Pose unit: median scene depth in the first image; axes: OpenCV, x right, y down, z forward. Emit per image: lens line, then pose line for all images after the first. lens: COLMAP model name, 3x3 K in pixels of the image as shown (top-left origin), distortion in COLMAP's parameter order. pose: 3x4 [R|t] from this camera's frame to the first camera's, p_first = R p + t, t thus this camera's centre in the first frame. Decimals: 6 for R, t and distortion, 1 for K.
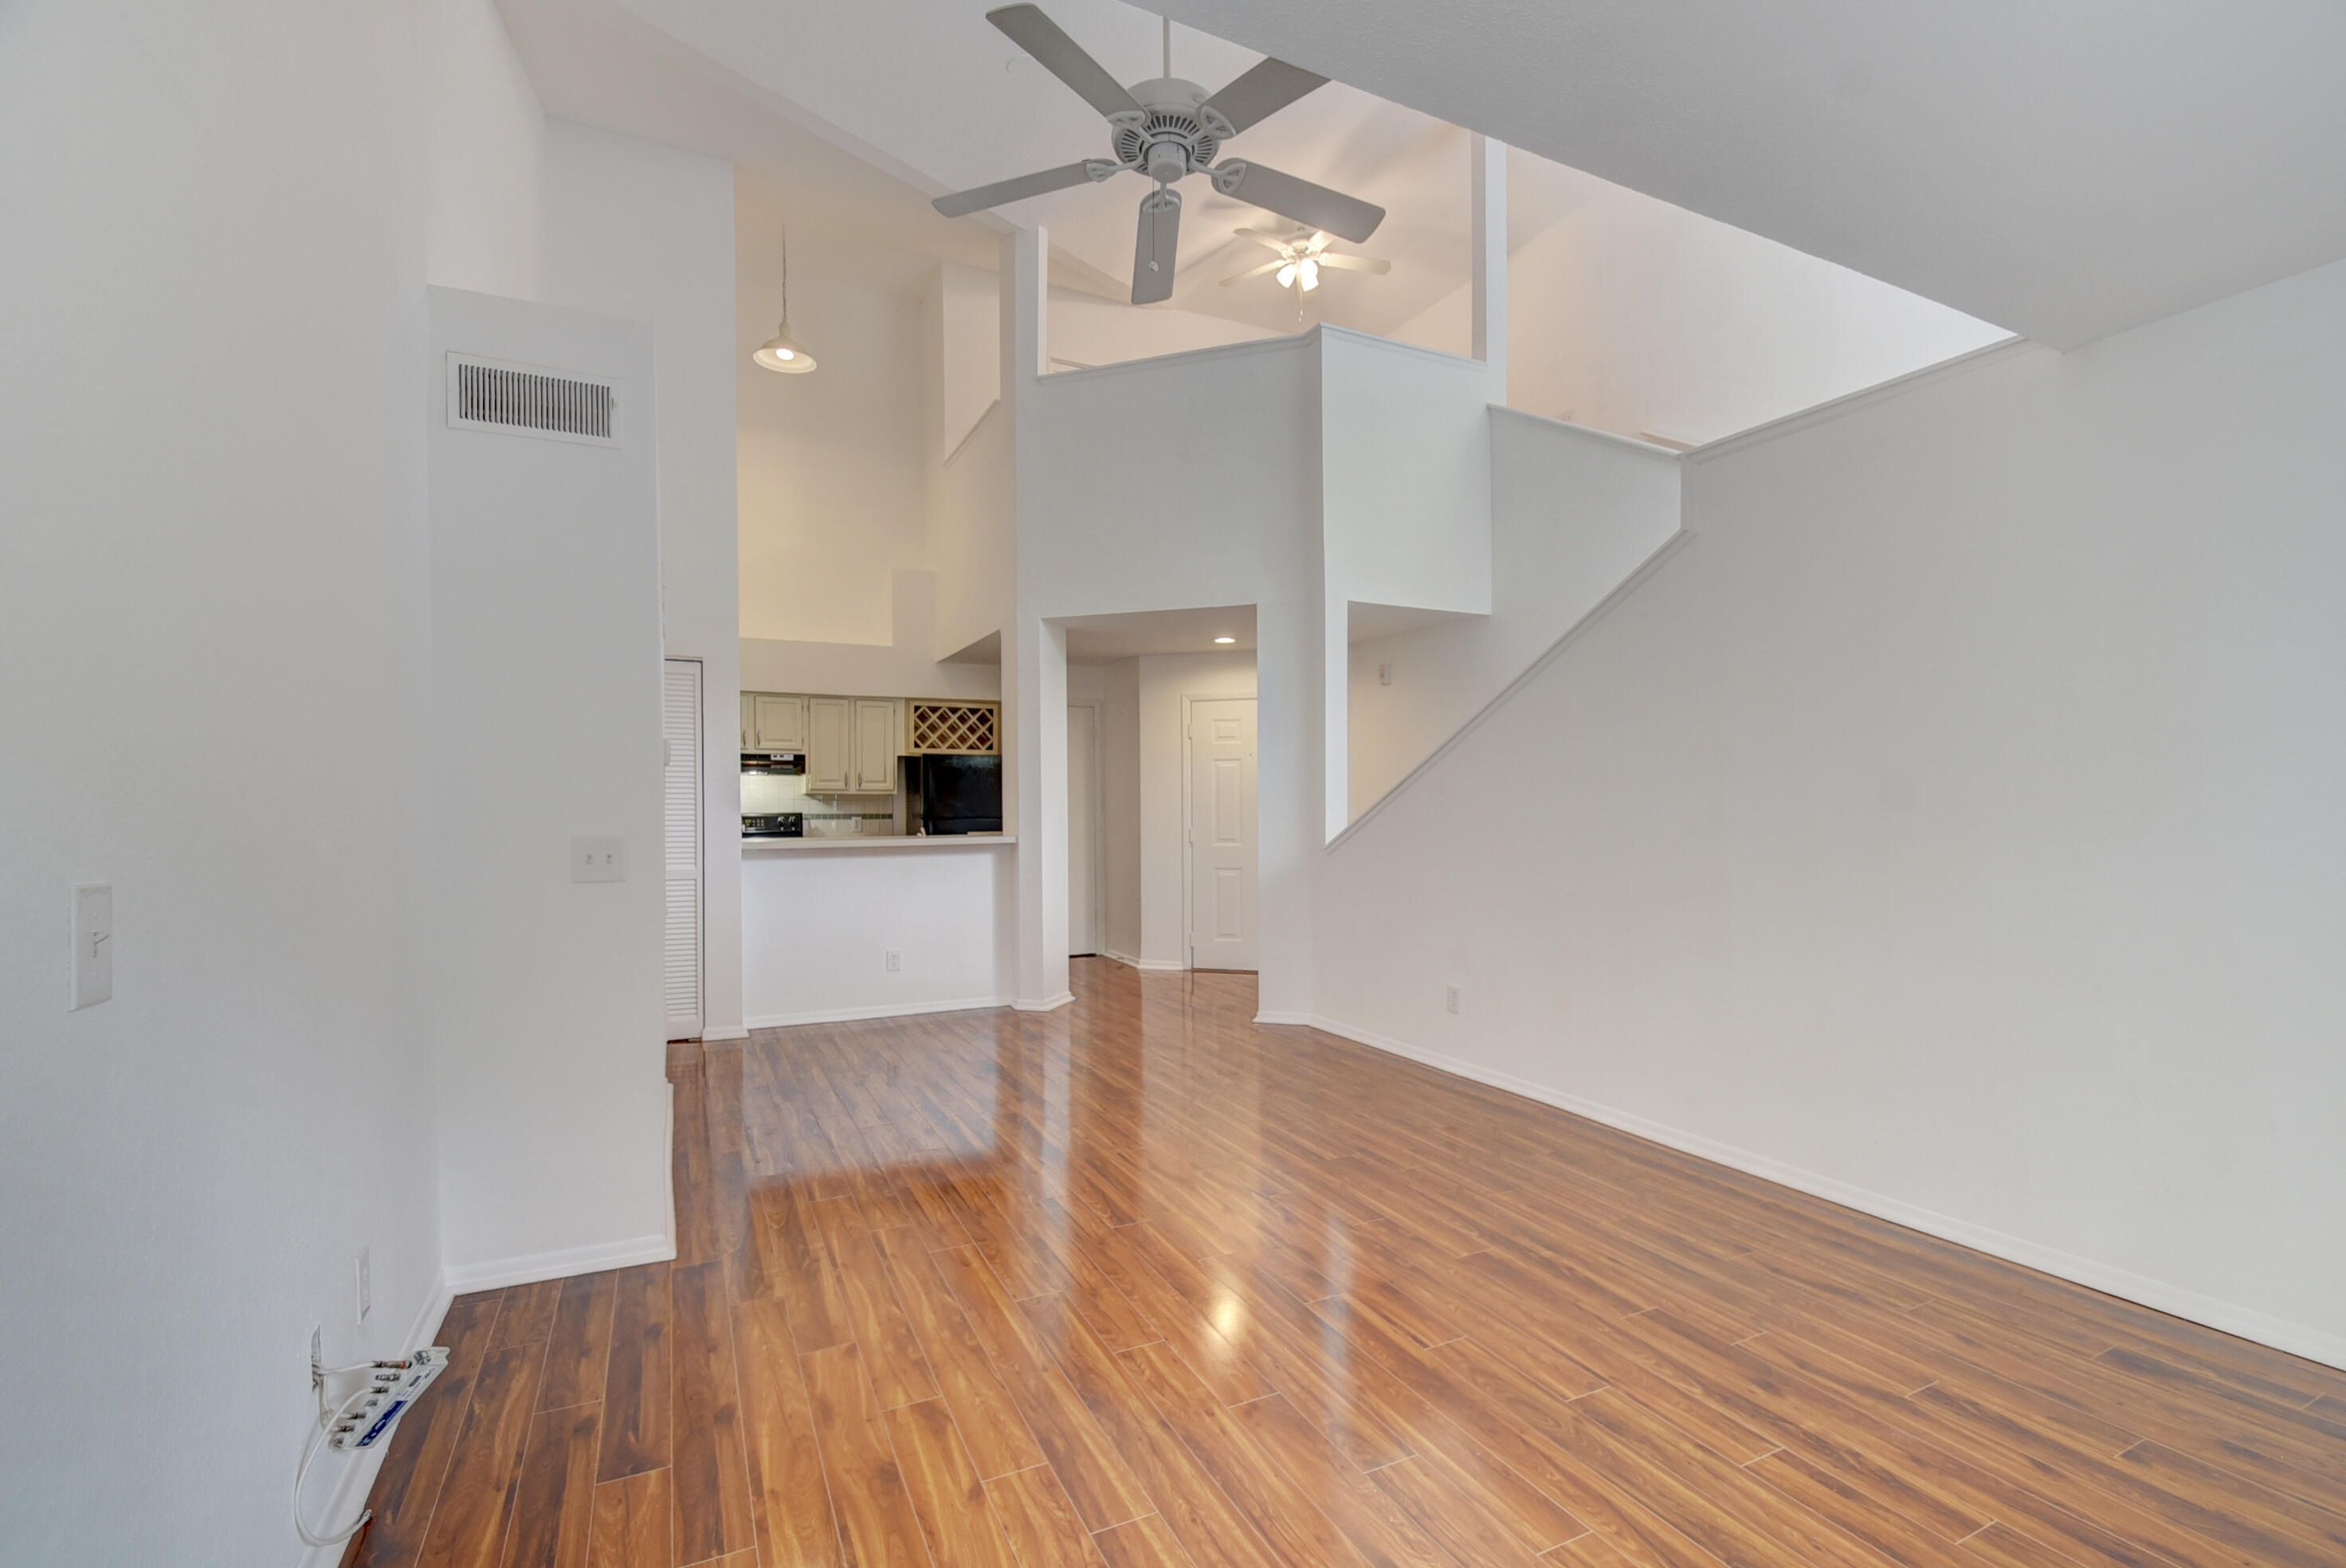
lens RADIAL K [[1031.5, 0, 1178.6], [0, 1031.5, 821.5], [0, 0, 1]] dist [0.006376, -0.011866]
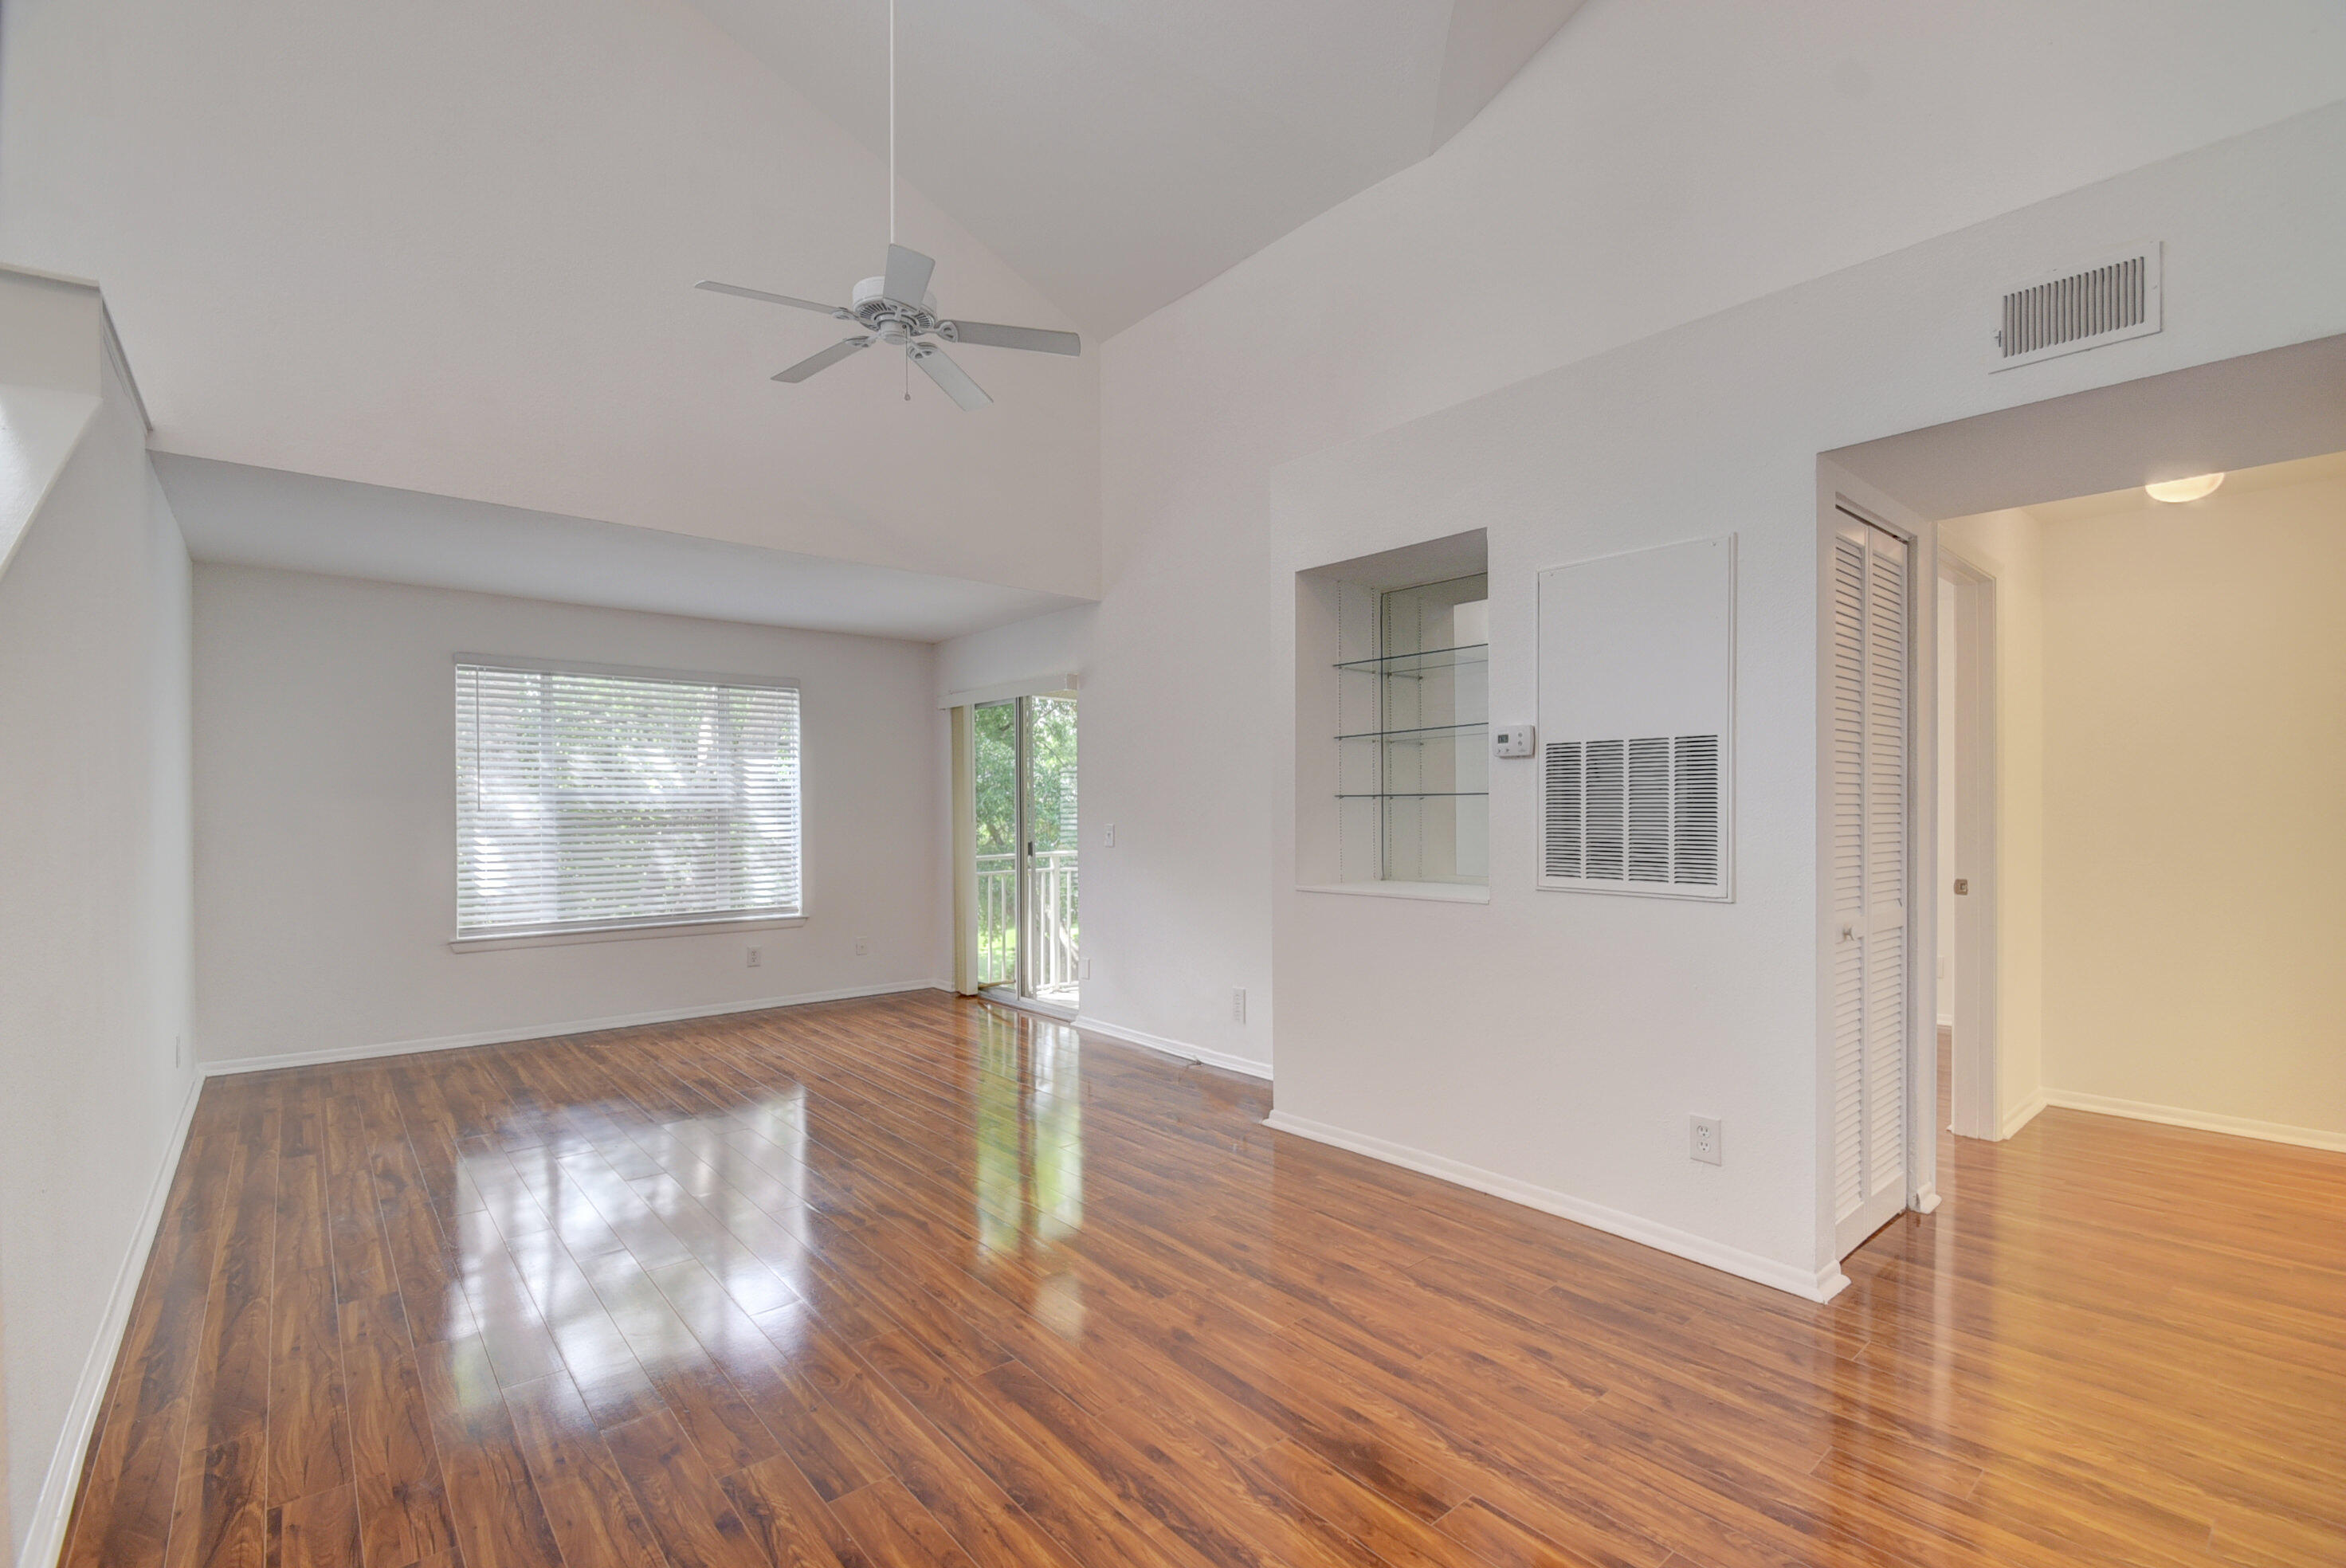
lens RADIAL K [[1031.5, 0, 1179.2], [0, 1031.5, 818.4], [0, 0, 1]] dist [0.006376, -0.011866]
pose [[-0.967951, 0.010951, -0.250899, -0.009962], [0.005362, 0.999722, 0.022948, -0.013995], [0.251081, 0.020867, -0.967741, 1.000378]]
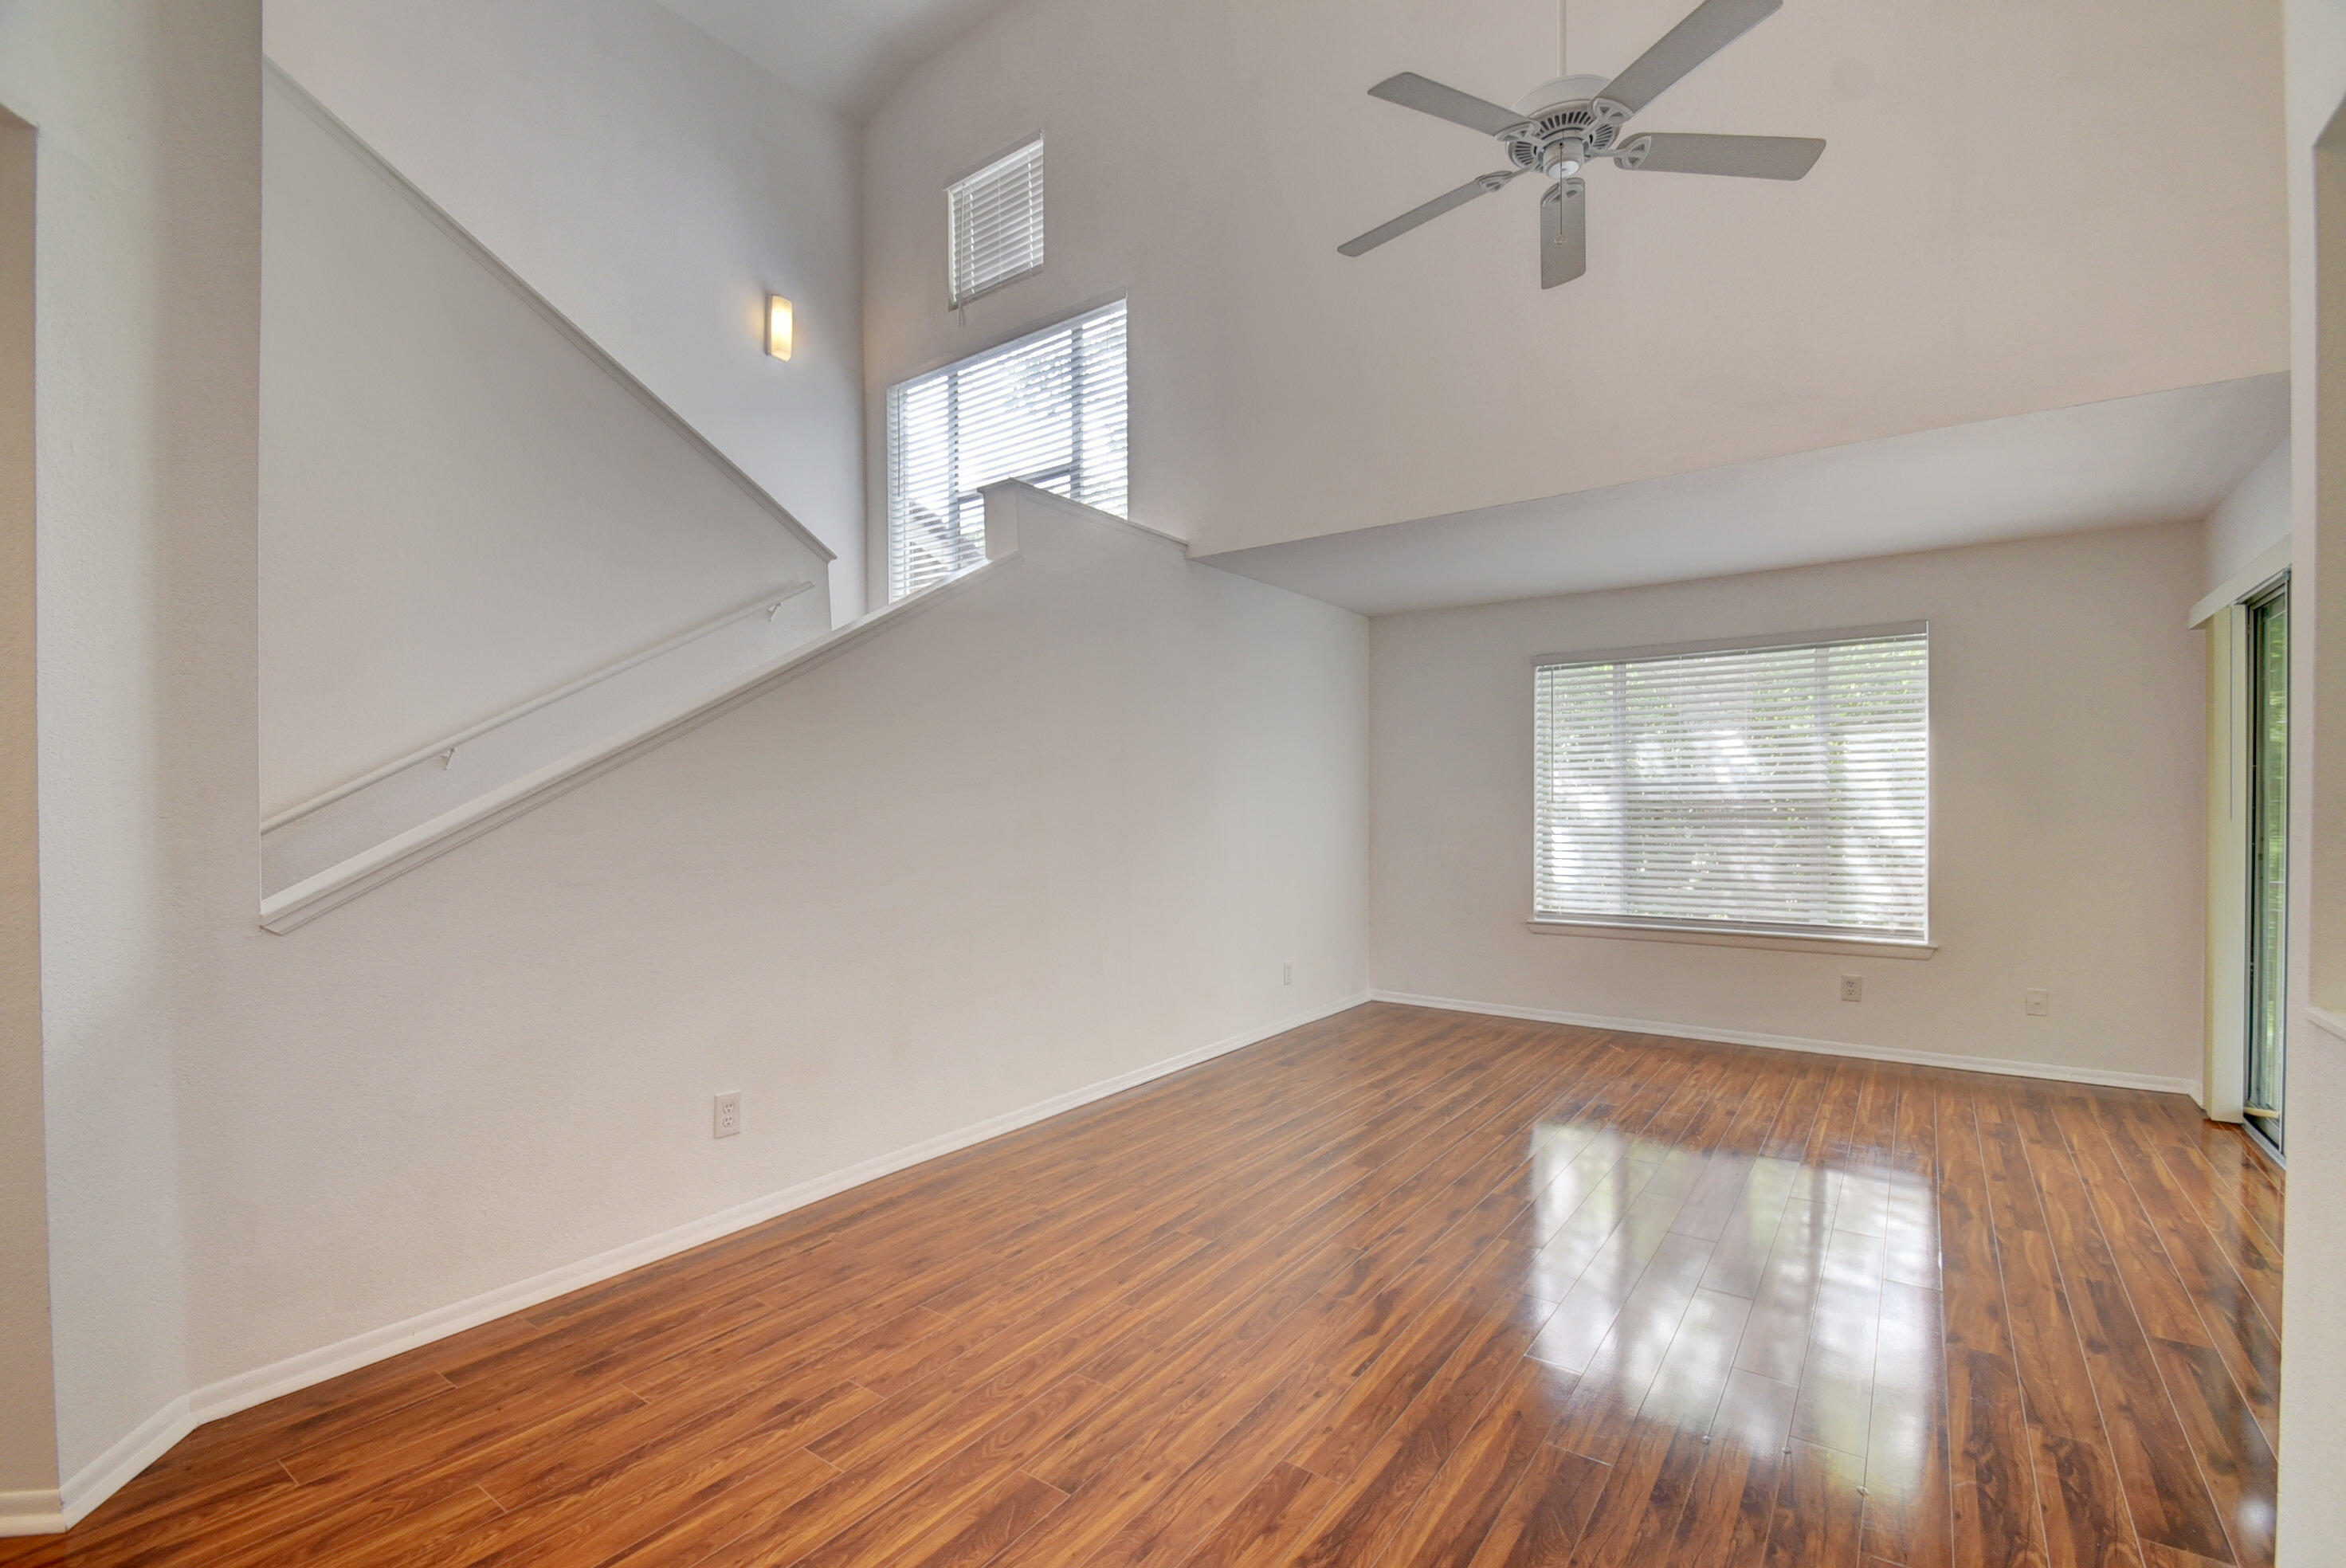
lens RADIAL K [[1031.5, 0, 1174.6], [0, 1031.5, 821.6], [0, 0, 1]] dist [0.006376, -0.011866]
pose [[-0.473051, -0.006246, 0.881013, -0.297885], [0.019150, 0.999666, 0.017369, -0.008870], [-0.880827, 0.025088, -0.472773, 0.755862]]
